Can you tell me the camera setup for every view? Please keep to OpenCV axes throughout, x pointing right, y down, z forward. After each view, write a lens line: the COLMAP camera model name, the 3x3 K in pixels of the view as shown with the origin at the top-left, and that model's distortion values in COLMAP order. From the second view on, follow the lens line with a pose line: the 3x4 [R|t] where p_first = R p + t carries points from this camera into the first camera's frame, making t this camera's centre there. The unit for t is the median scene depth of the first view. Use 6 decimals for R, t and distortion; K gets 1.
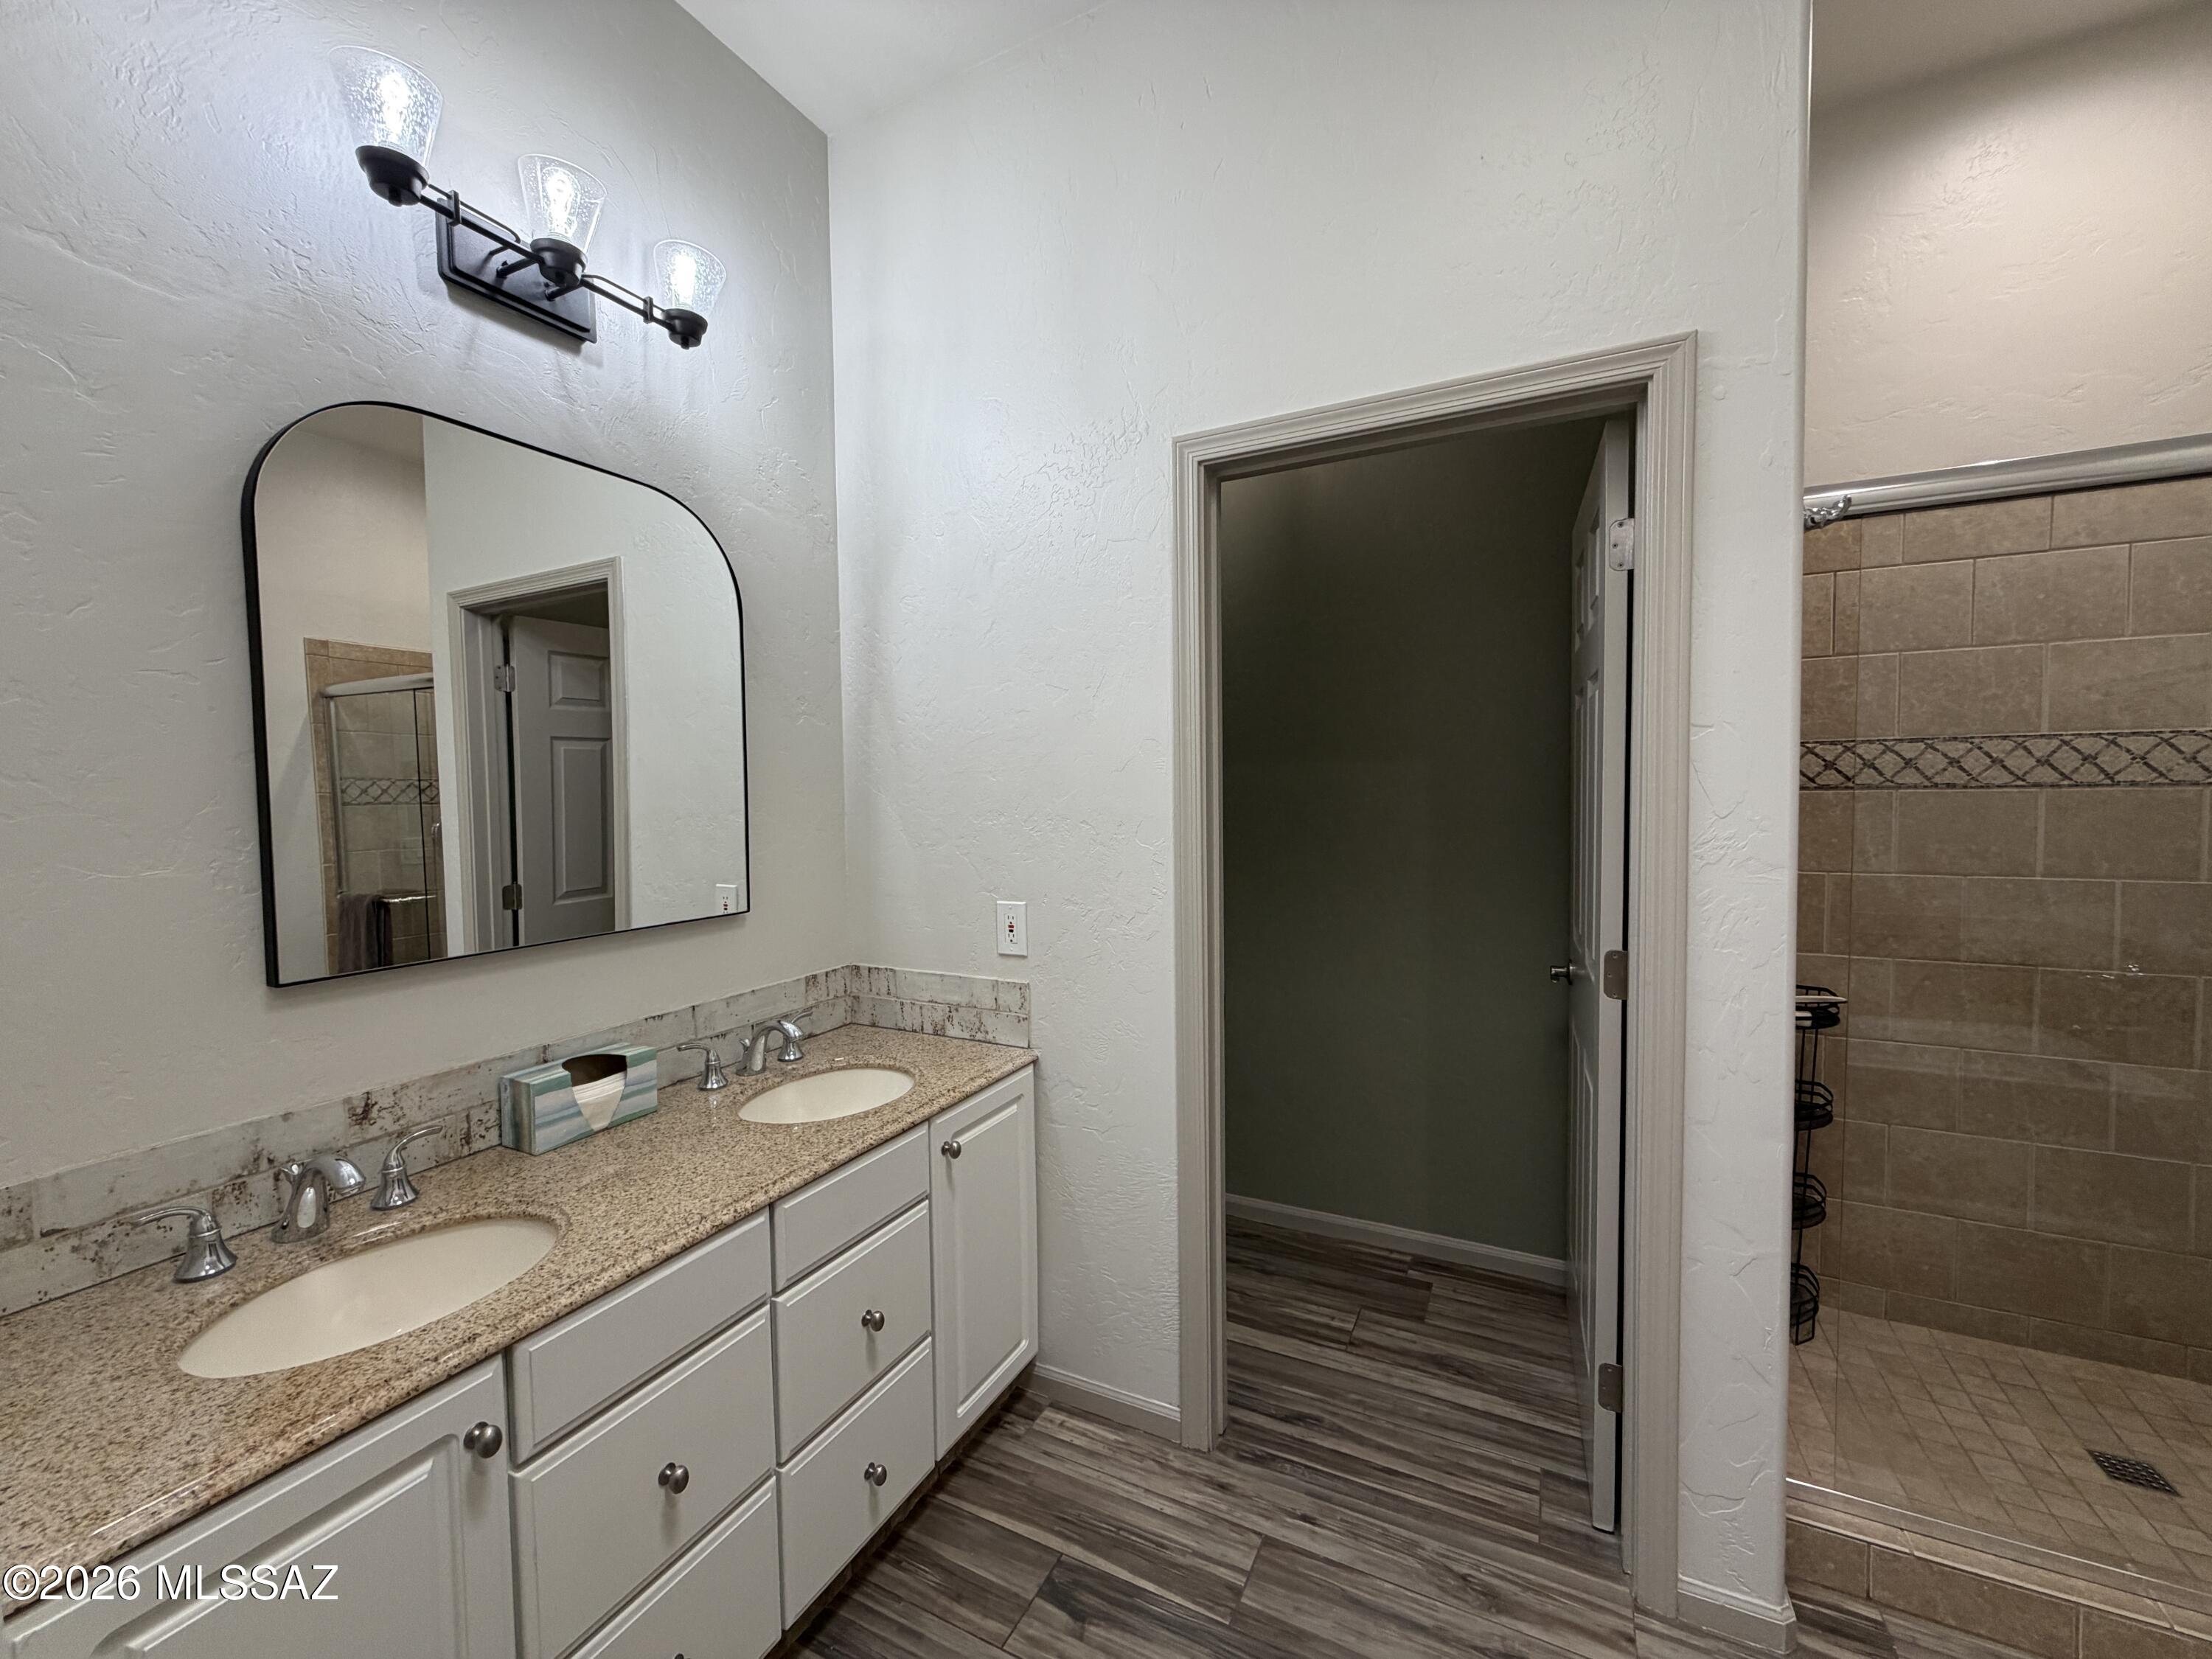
lens RADIAL K [[885.4, 0, 1100.6], [0, 885.4, 825.7], [0, 0, 1]] dist [0.001239, -0.000165]
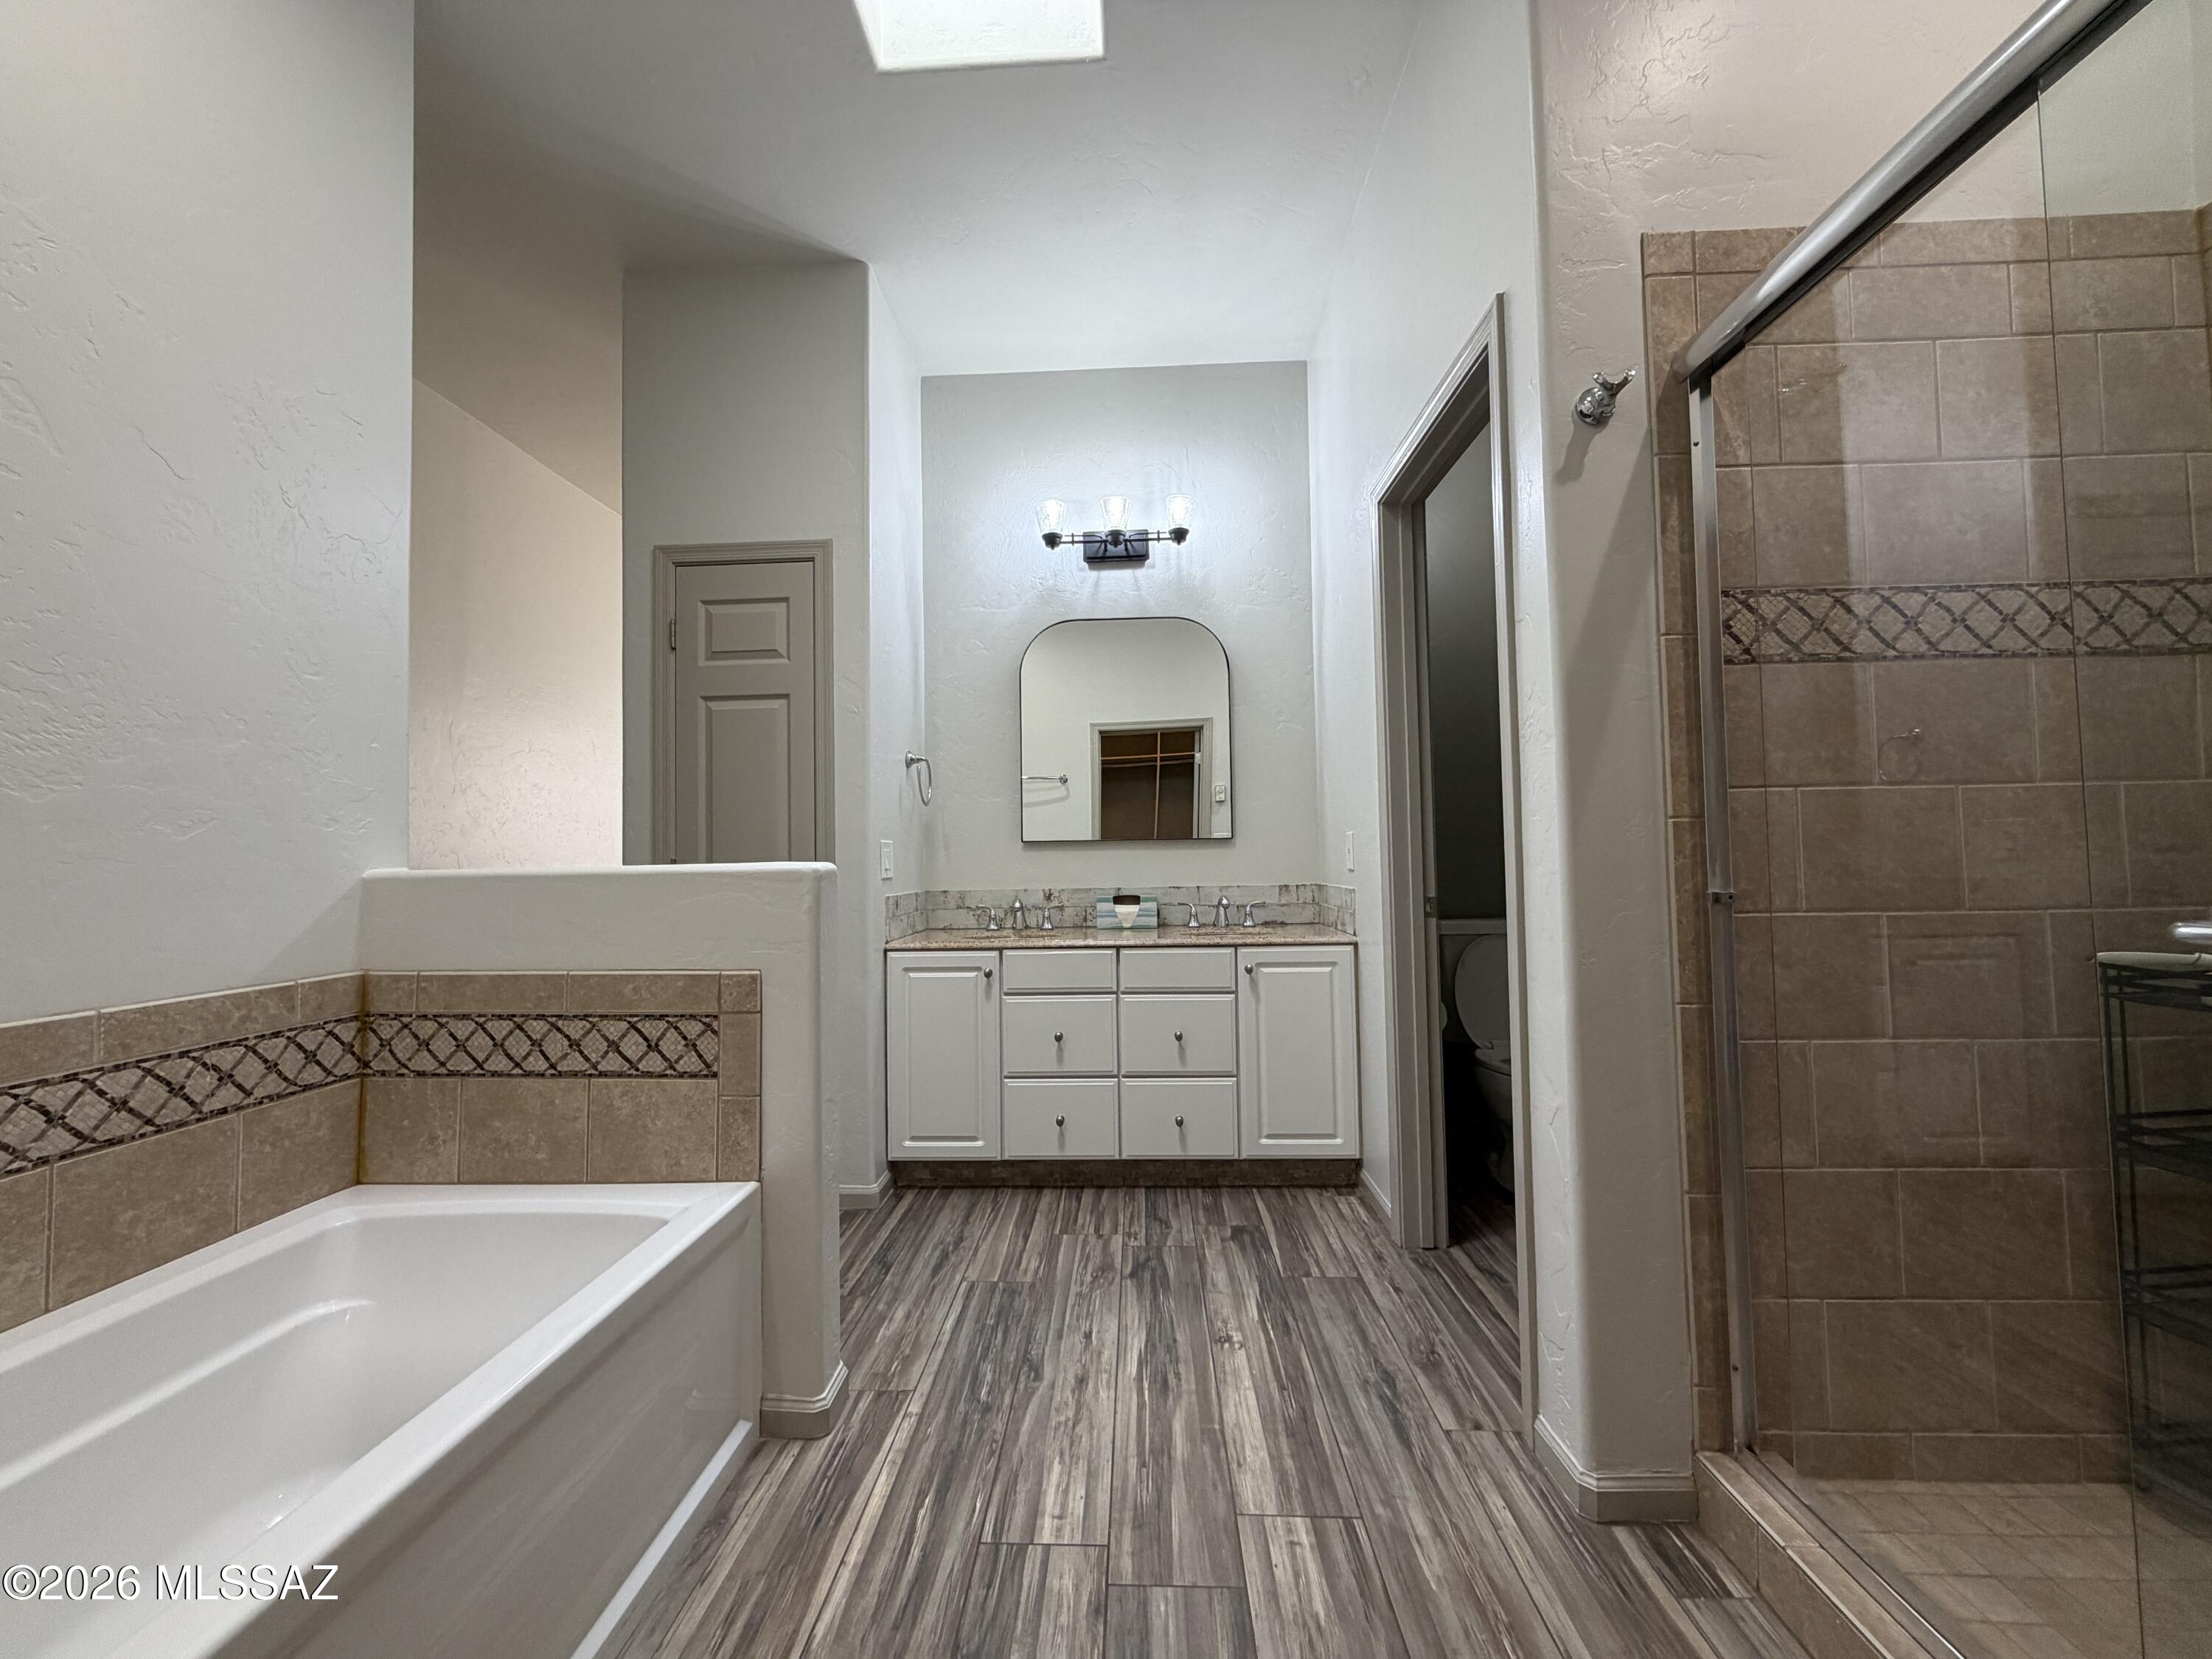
lens RADIAL K [[885.4, 0, 1094.2], [0, 885.4, 826.5], [0, 0, 1]] dist [0.001239, -0.000165]
pose [[0.409269, -0.029408, -0.911940, 1.088615], [-0.027310, 0.998638, -0.044460, 0.159942], [0.912005, 0.043101, 0.407908, 0.042117]]
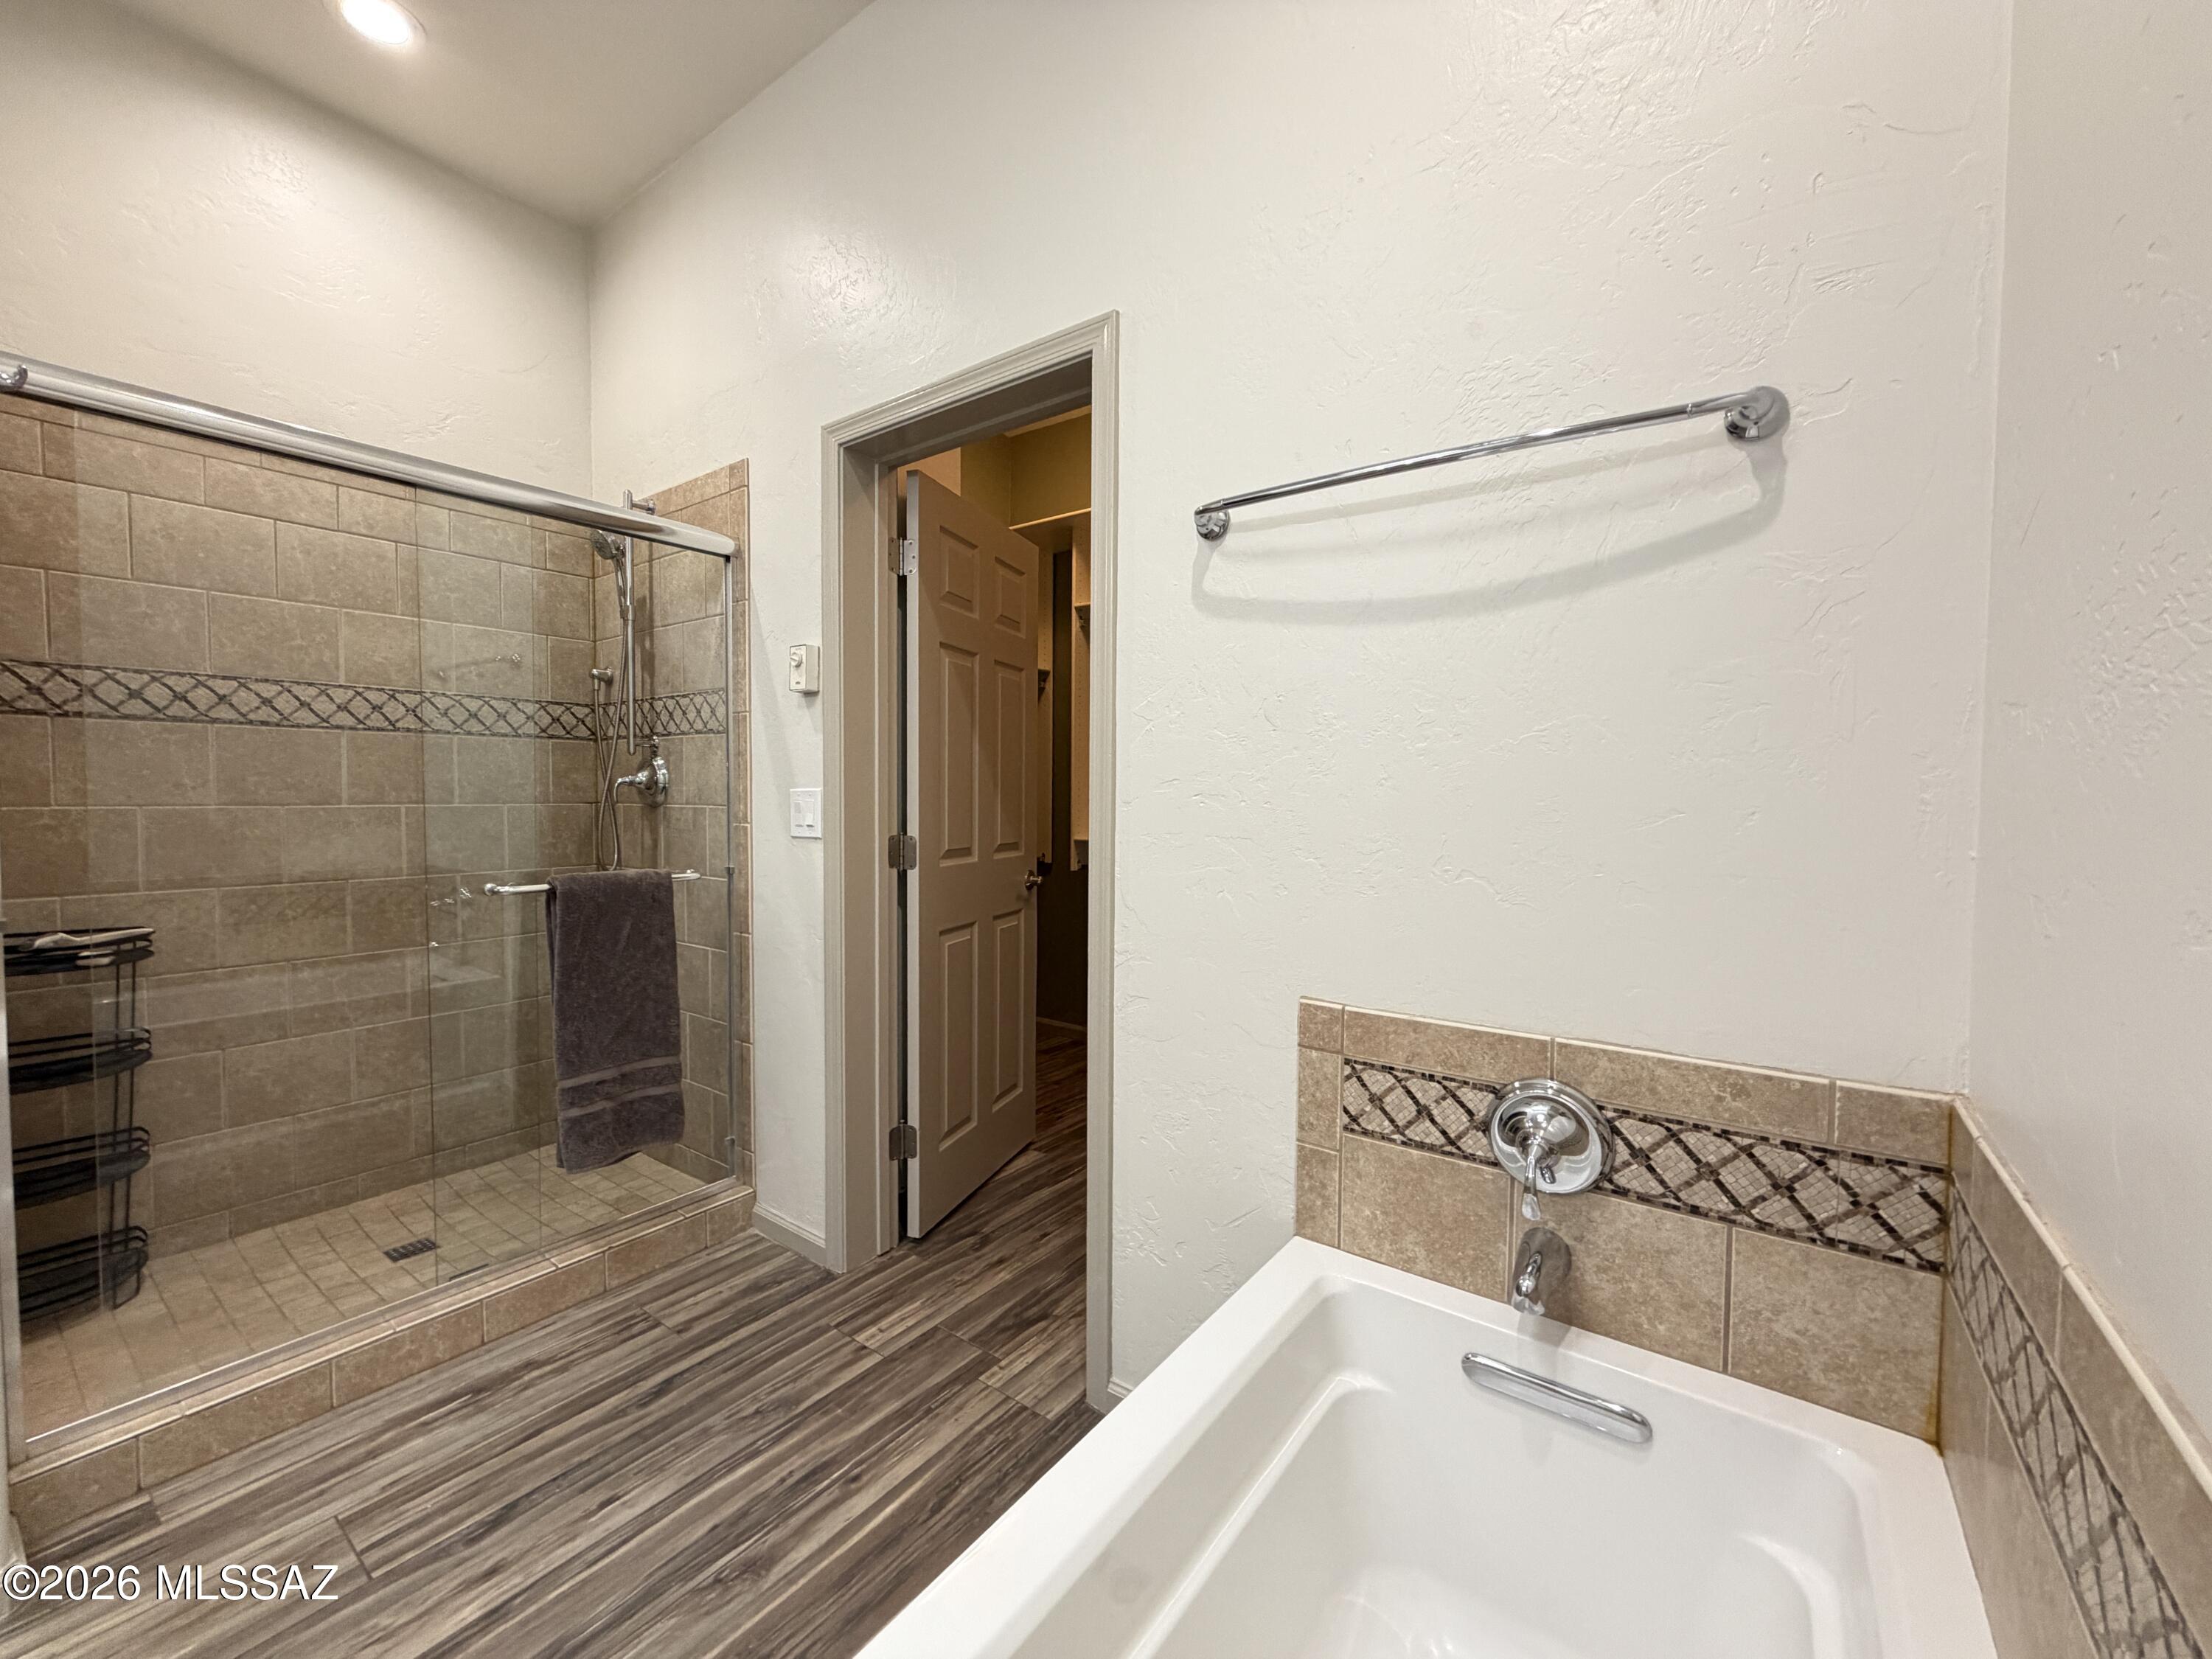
lens RADIAL K [[885.4, 0, 1099.2], [0, 885.4, 826.3], [0, 0, 1]] dist [0.001239, -0.000165]
pose [[0.167242, -0.022476, 0.985660, 0.055089], [0.033459, 0.999294, 0.017110, 0.105625], [-0.985348, 0.030118, 0.167876, -0.209818]]
